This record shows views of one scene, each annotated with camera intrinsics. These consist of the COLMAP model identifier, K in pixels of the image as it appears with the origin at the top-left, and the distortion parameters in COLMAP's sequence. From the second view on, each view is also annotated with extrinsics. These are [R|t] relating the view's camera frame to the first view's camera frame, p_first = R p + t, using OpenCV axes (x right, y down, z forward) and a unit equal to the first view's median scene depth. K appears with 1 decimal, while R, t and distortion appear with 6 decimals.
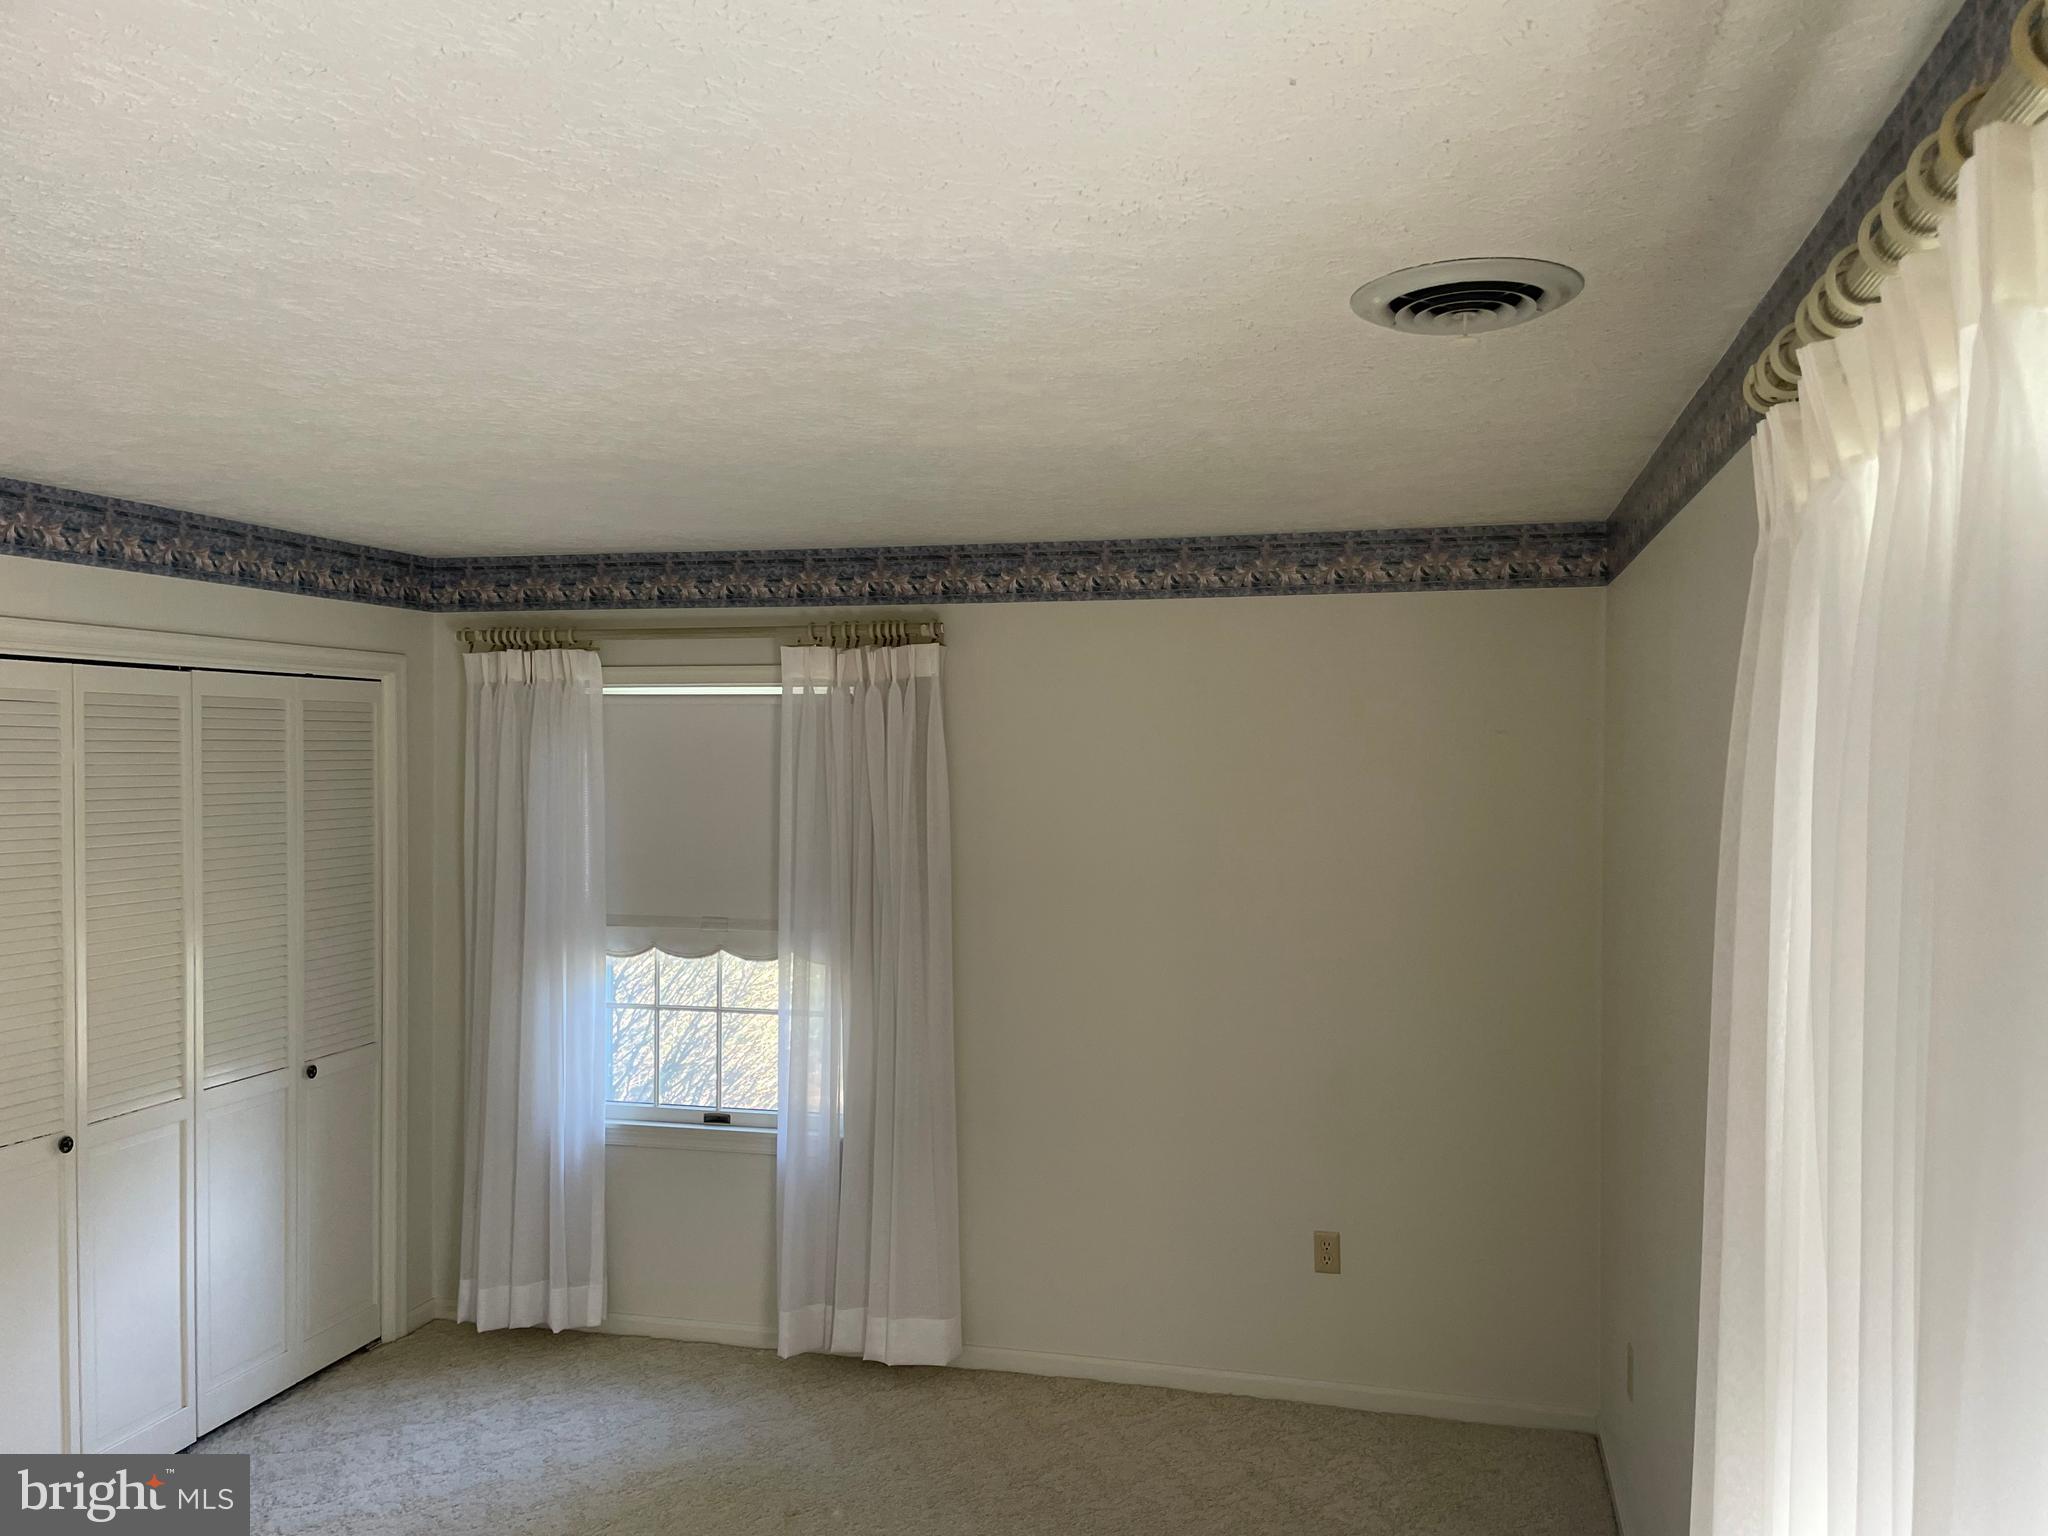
lens RADIAL K [[1594.3, 0, 1024.0], [0, 1594.3, 768.0], [0, 0, 1]] dist [0.094859, -0.002630]
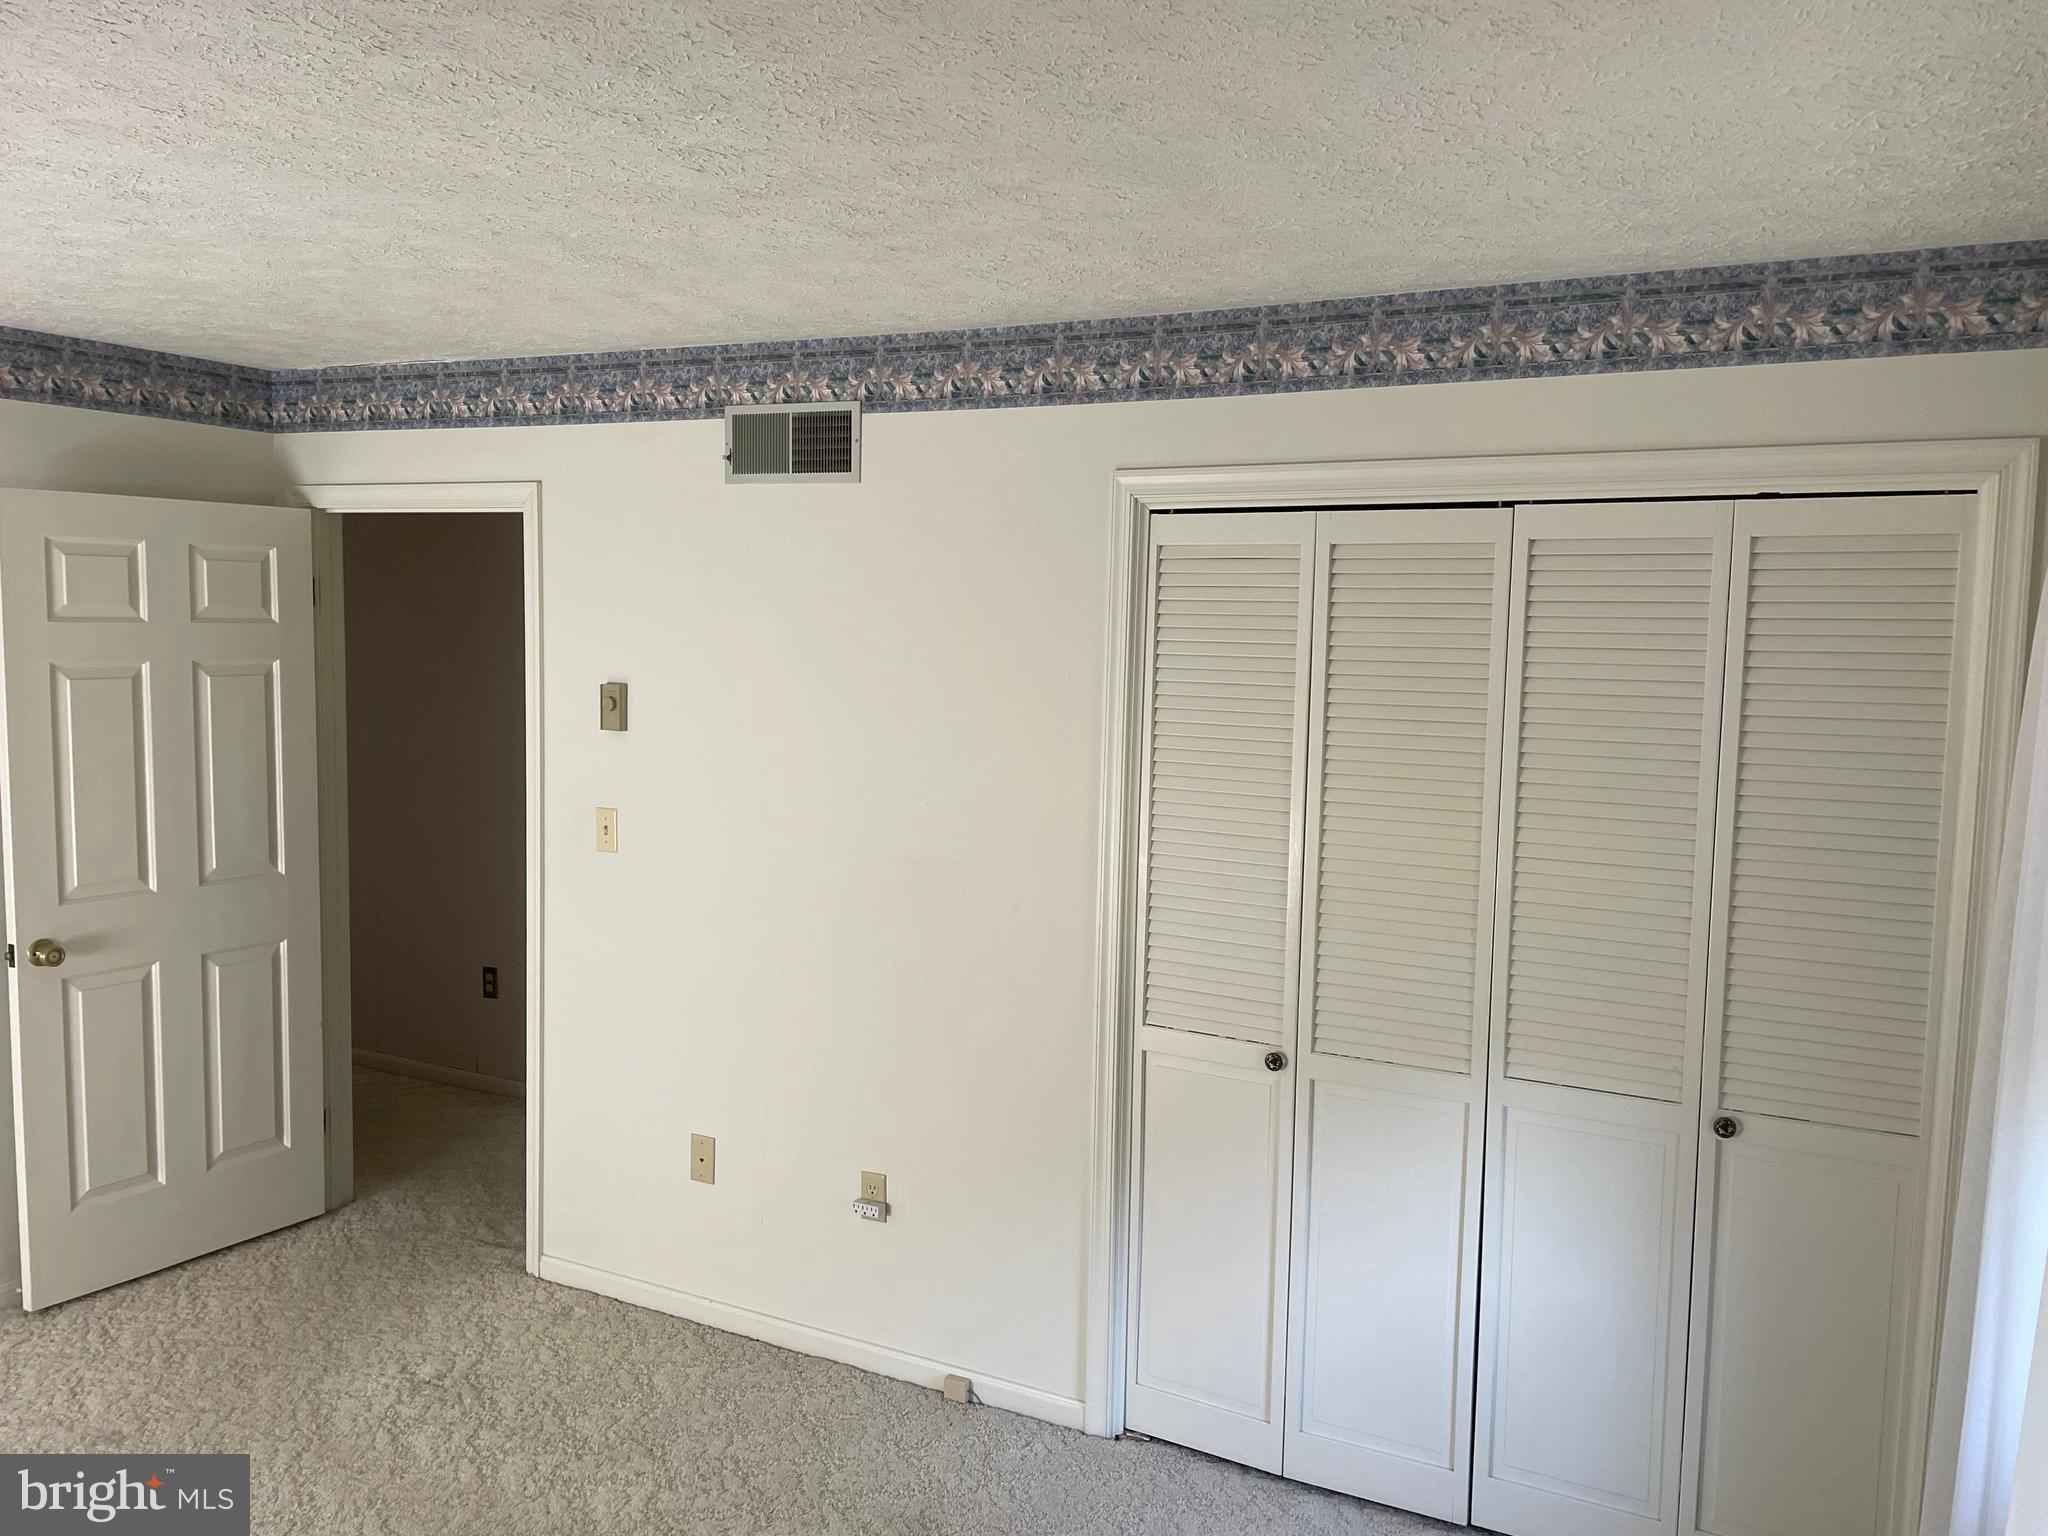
lens RADIAL K [[1594.3, 0, 1024.0], [0, 1594.3, 768.0], [0, 0, 1]] dist [0.094859, -0.002630]
pose [[-0.219903, 0.094422, -0.970941, 0.277215], [-0.029191, 0.994222, 0.103297, -0.013012], [0.975085, 0.051058, -0.215876, 1.057121]]
